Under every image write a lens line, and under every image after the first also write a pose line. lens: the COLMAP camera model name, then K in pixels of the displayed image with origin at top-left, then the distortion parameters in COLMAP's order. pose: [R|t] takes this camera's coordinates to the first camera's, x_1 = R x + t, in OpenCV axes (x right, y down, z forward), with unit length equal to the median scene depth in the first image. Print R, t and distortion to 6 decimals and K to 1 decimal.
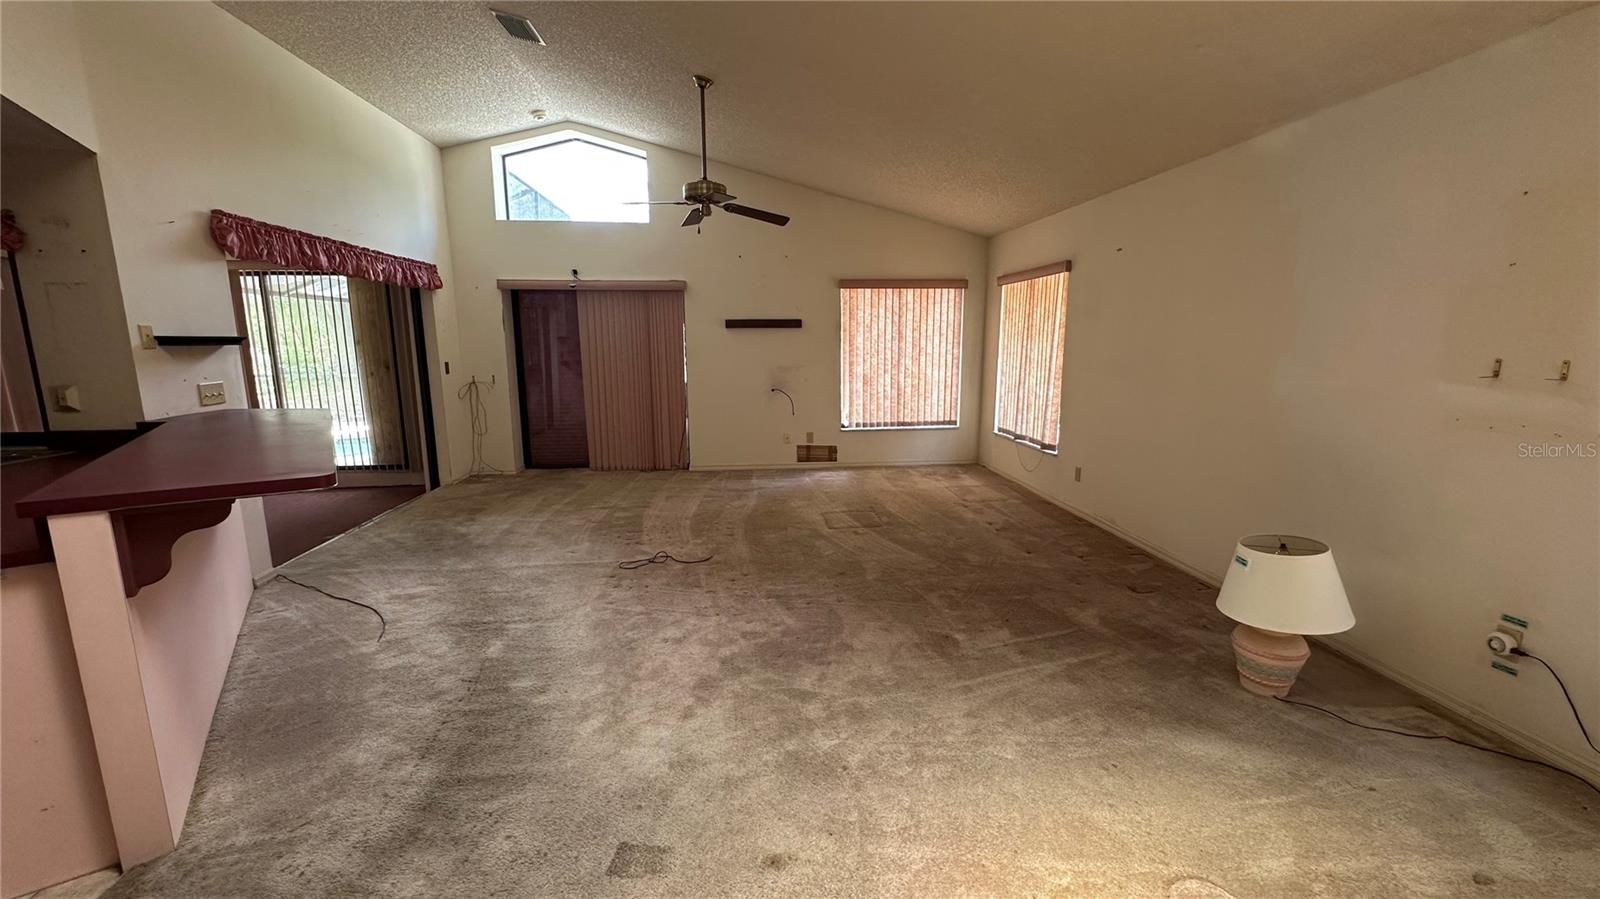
lens RADIAL K [[632.5, 0, 793.6], [0, 632.5, 451.3], [0, 0, 1]] dist [-0.006164, 0.002195]
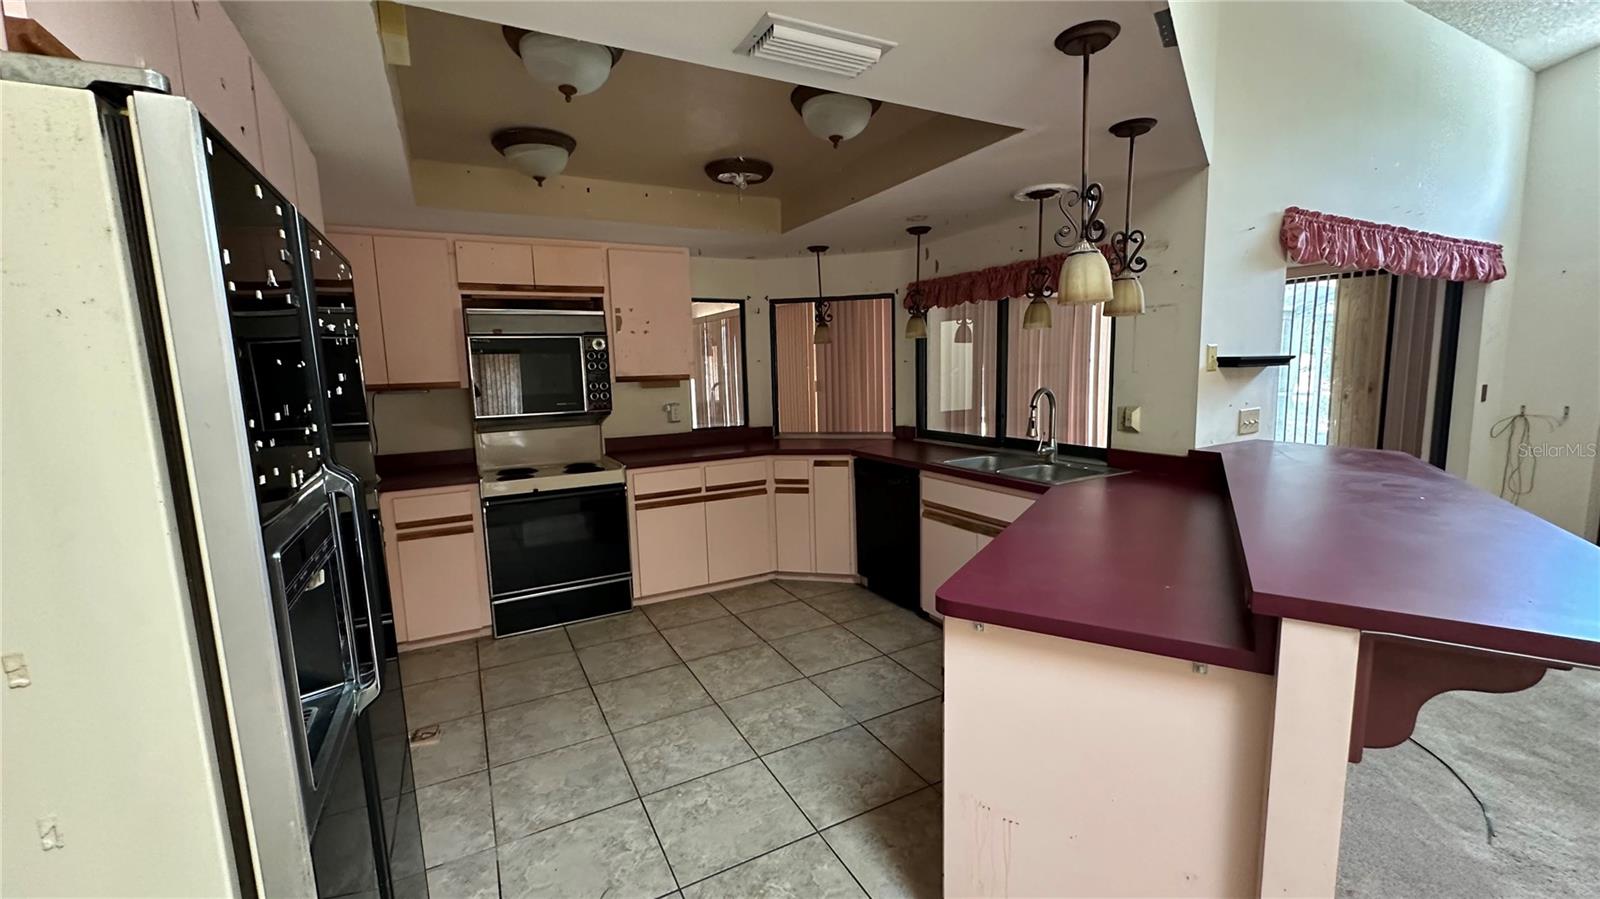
lens RADIAL K [[632.5, 0, 805.6], [0, 632.5, 453.3], [0, 0, 1]] dist [-0.006164, 0.002195]
pose [[0.381907, 0.117155, -0.916745, -0.313180], [-0.135940, 0.988265, 0.069664, -0.022267], [0.914148, 0.098017, 0.393352, 0.085653]]
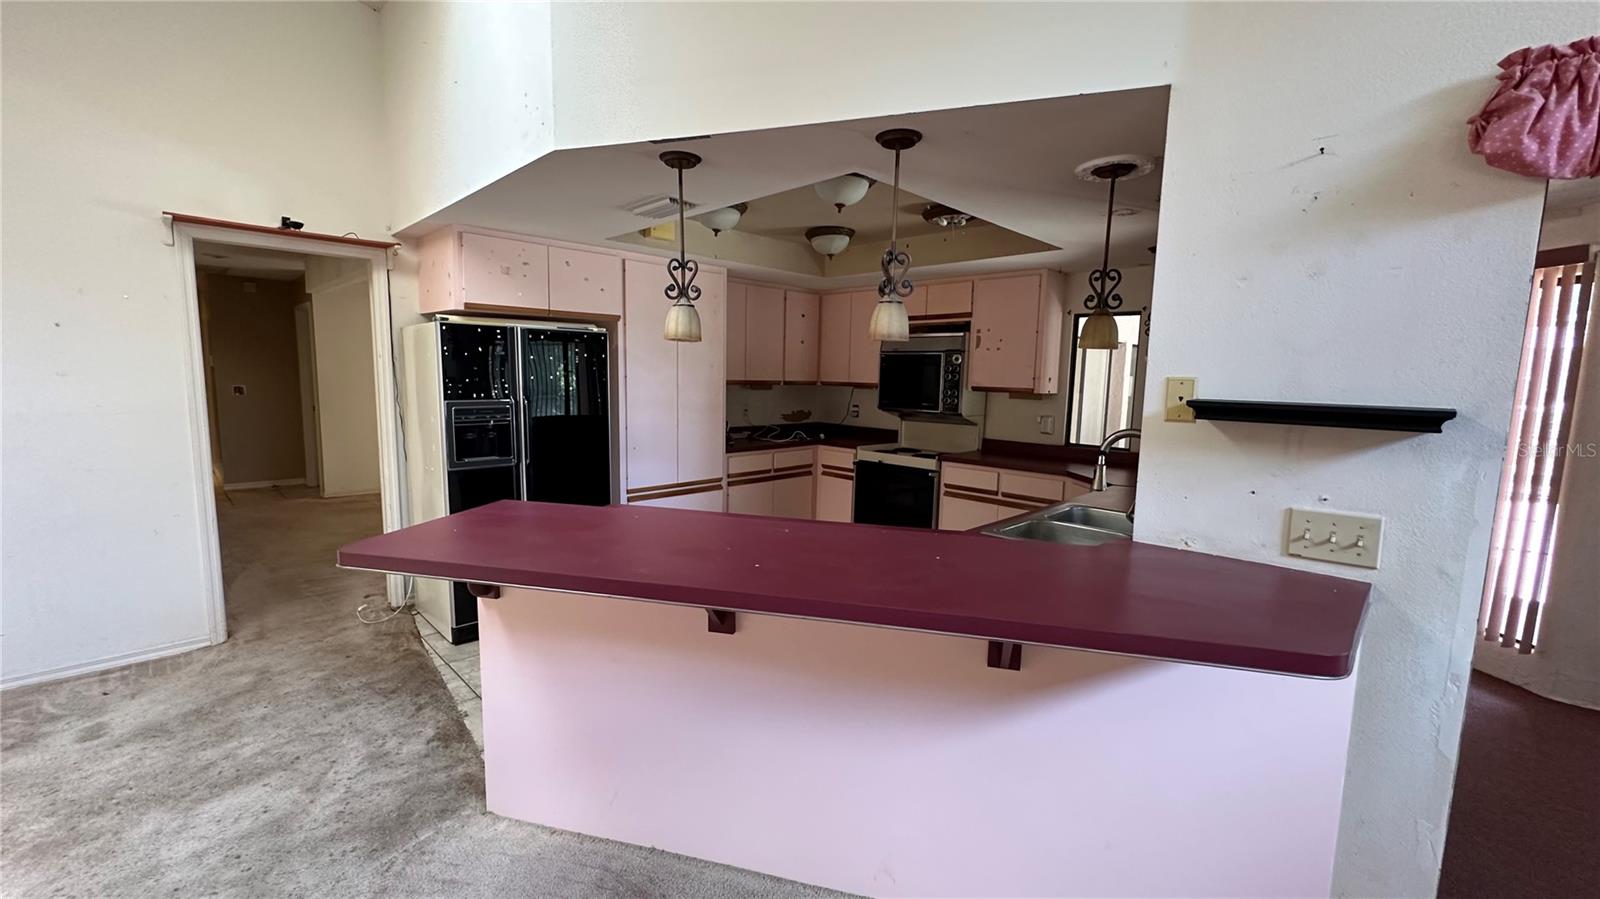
lens RADIAL K [[632.5, 0, 806.2], [0, 632.5, 452.2], [0, 0, 1]] dist [-0.006164, 0.002195]
pose [[-0.762185, 0.065743, -0.644012, -0.340312], [-0.131881, 0.958198, 0.253897, -0.188392], [0.633784, 0.278450, -0.721654, 0.966107]]
